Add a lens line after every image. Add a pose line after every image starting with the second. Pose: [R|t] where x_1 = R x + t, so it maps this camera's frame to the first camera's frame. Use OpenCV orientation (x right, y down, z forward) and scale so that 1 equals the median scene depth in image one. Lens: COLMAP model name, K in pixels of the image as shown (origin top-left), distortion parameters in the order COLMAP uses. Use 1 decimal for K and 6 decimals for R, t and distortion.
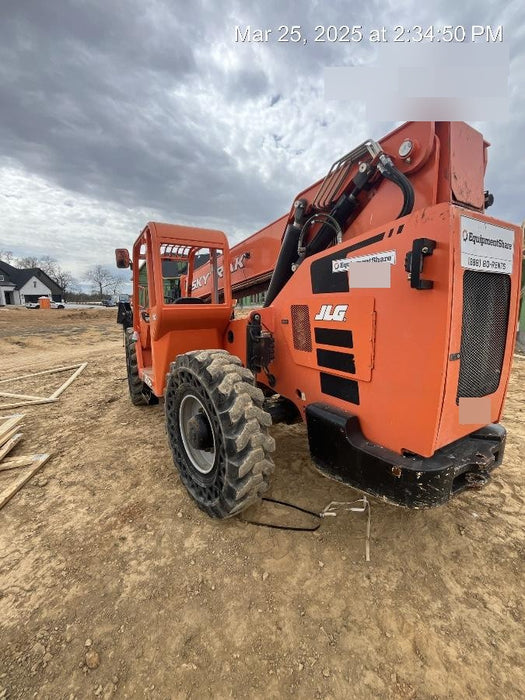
lens RADIAL K [[303.0, 0, 264.2], [0, 303.0, 348.0], [0, 0, 1]] dist [-0.011464, 0.000105]
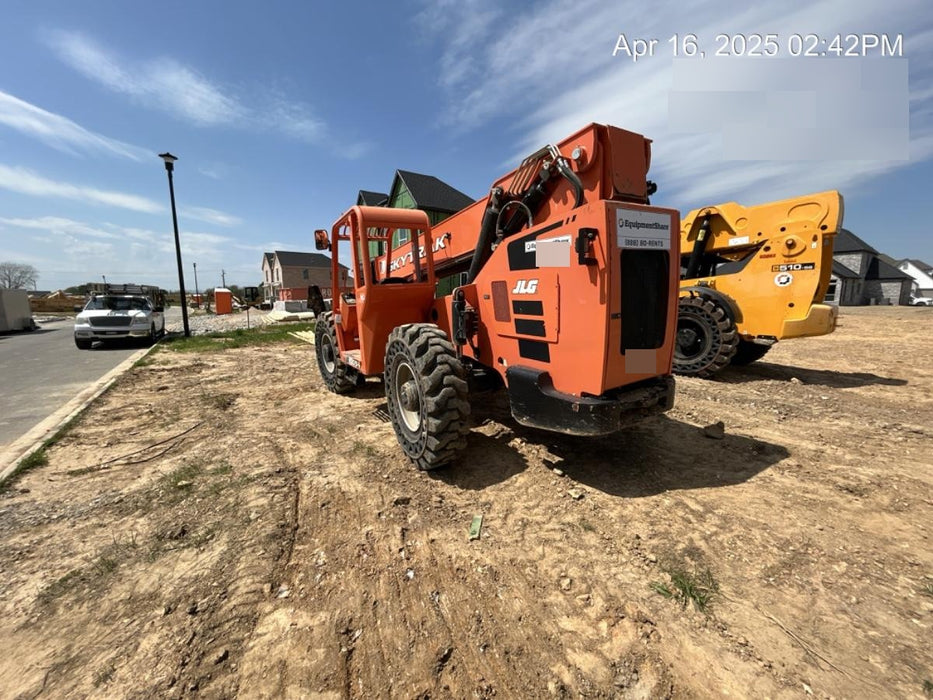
lens RADIAL K [[378.1, 0, 466.5], [0, 378.1, 350.0], [0, 0, 1]] dist [0.000946, -0.000005]
pose [[0.999528, -0.030319, 0.004907, -0.021283], [0.030167, 0.999136, 0.028570, 0.079300], [-0.005769, -0.028408, 0.999580, -0.466500]]
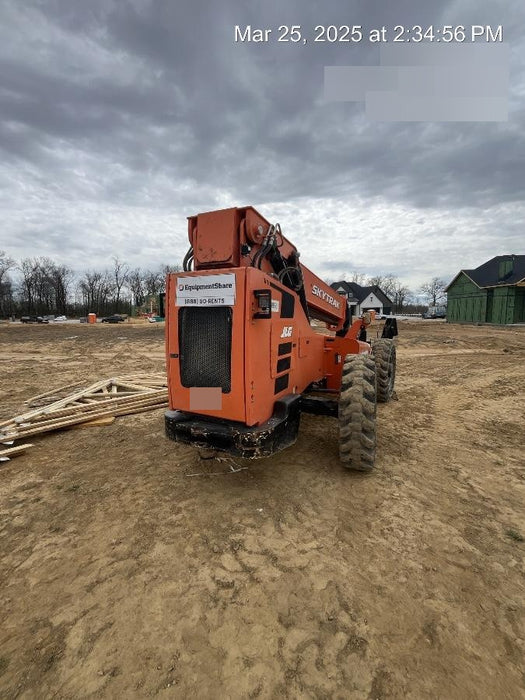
lens RADIAL K [[305.6, 0, 262.5], [0, 305.6, 350.0], [0, 0, 1]] dist [0.000935, -0.000021]
pose [[0.501324, 0.102409, -0.859178, 1.757033], [-0.129197, 0.990699, 0.042700, -0.107798], [0.855560, 0.089597, 0.509892, 0.376353]]
